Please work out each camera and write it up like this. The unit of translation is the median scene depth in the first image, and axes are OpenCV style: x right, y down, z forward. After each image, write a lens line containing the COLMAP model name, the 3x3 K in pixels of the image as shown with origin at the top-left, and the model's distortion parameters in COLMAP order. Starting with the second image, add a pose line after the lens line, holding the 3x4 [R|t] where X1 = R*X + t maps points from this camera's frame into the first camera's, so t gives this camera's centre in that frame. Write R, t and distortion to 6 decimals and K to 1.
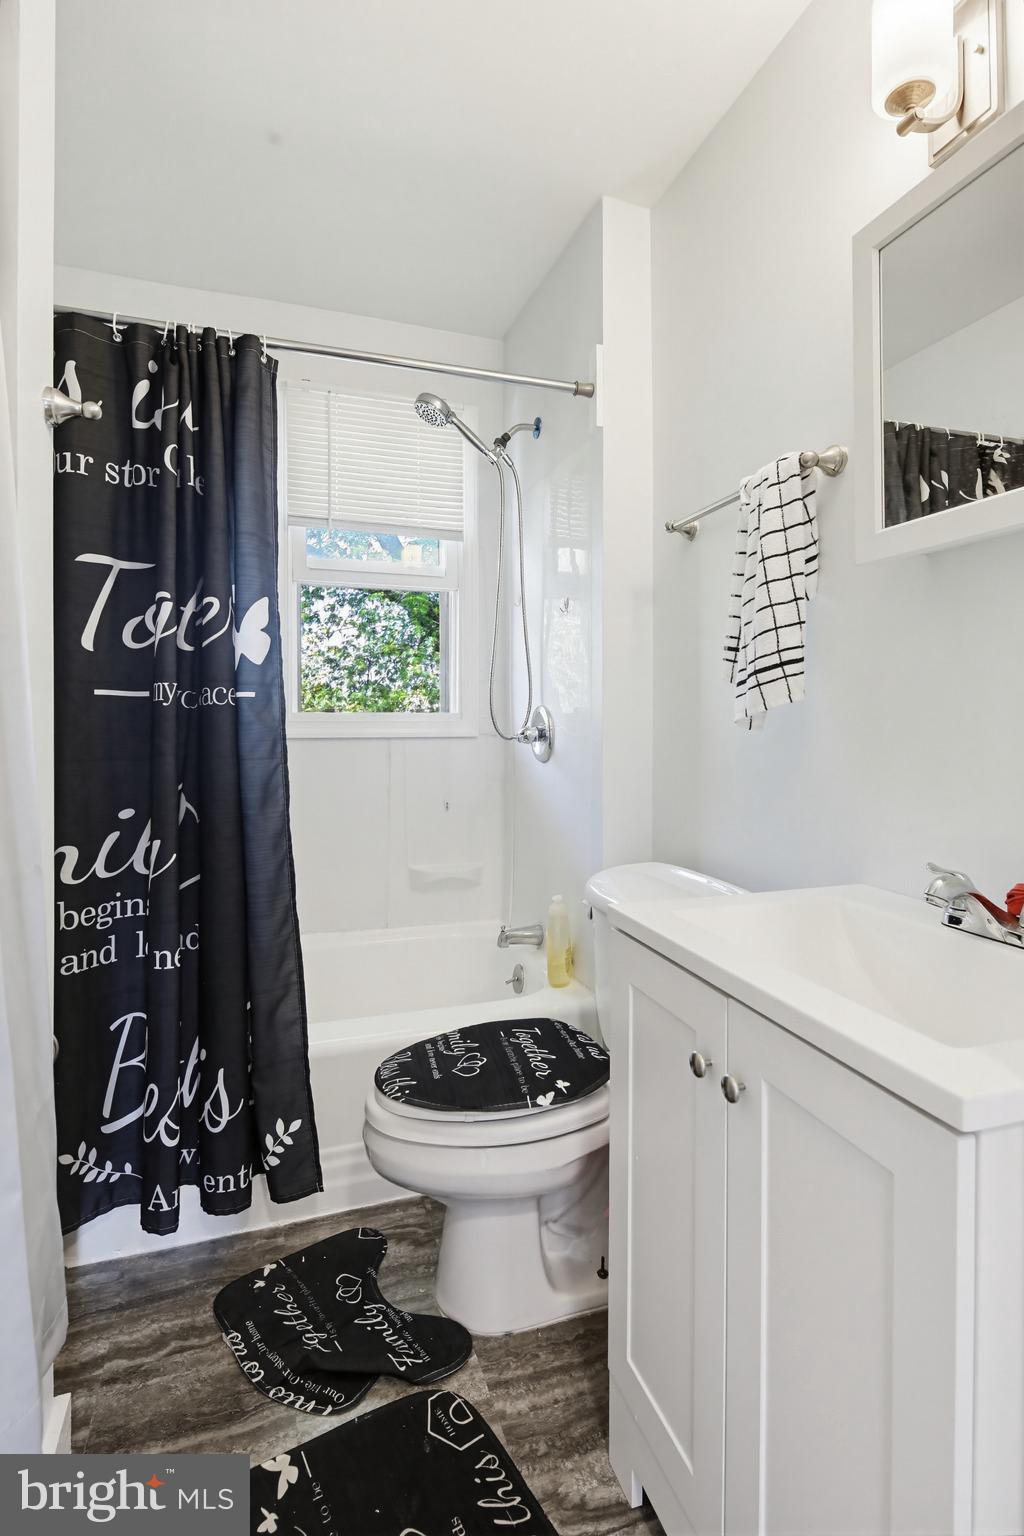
lens RADIAL K [[740.3, 0, 522.3], [0, 740.3, 724.3], [0, 0, 1]] dist [-0.011363, -0.001060]
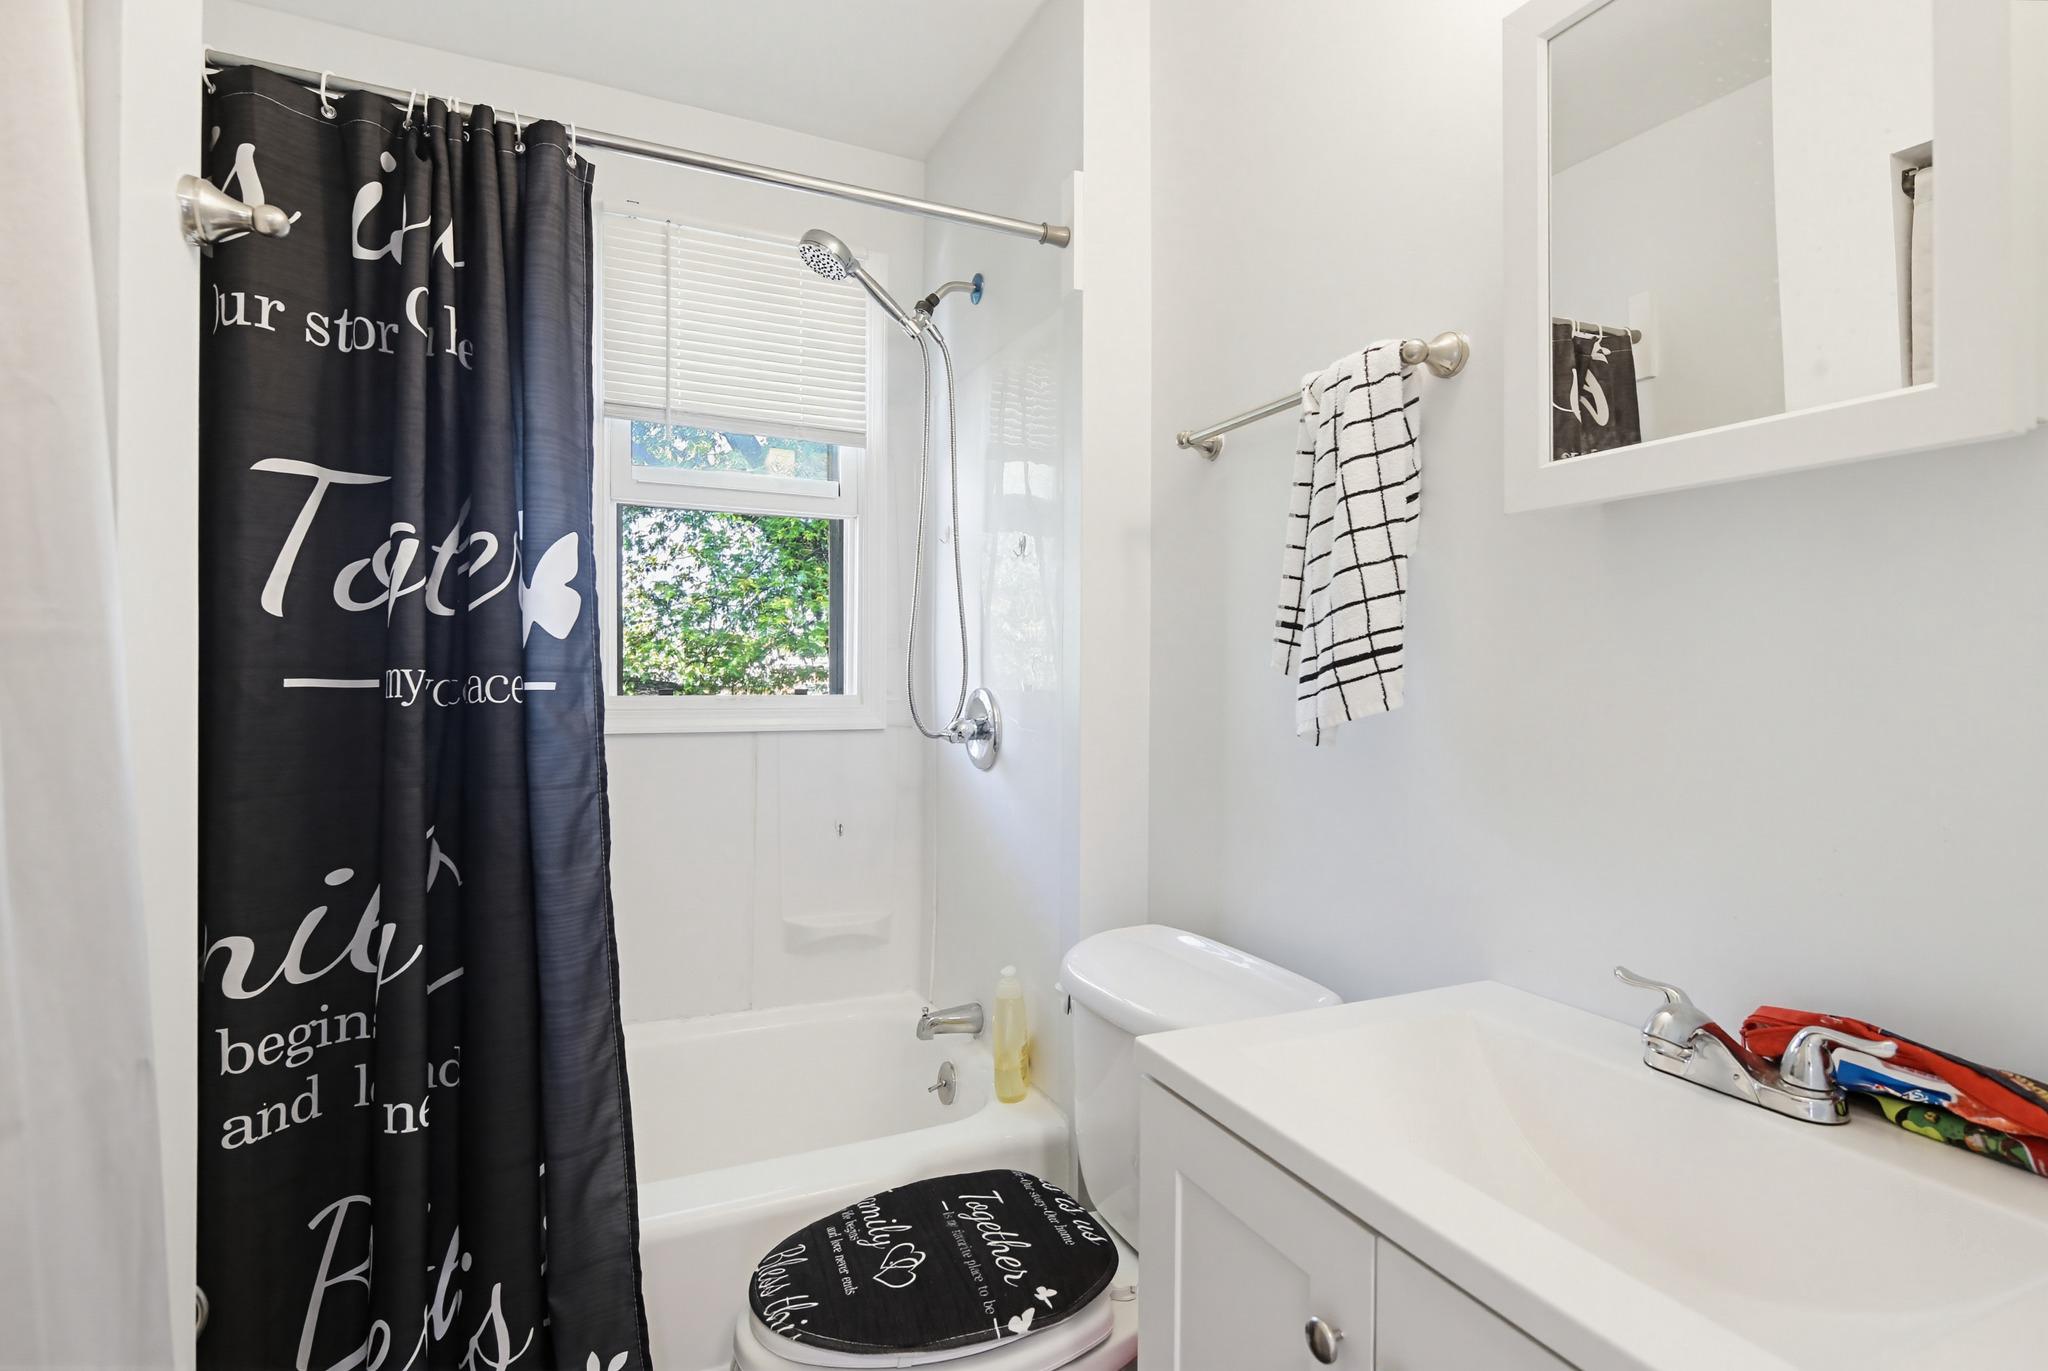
lens RADIAL K [[991.5, 0, 1024.0], [0, 991.5, 685.5], [0, 0, 1]] dist [-0.000839, -0.007706]
pose [[0.994778, 0.004207, 0.101979, -0.048241], [-0.003903, 0.999987, -0.003180, -0.040390], [-0.101991, 0.002765, 0.994782, 0.112467]]
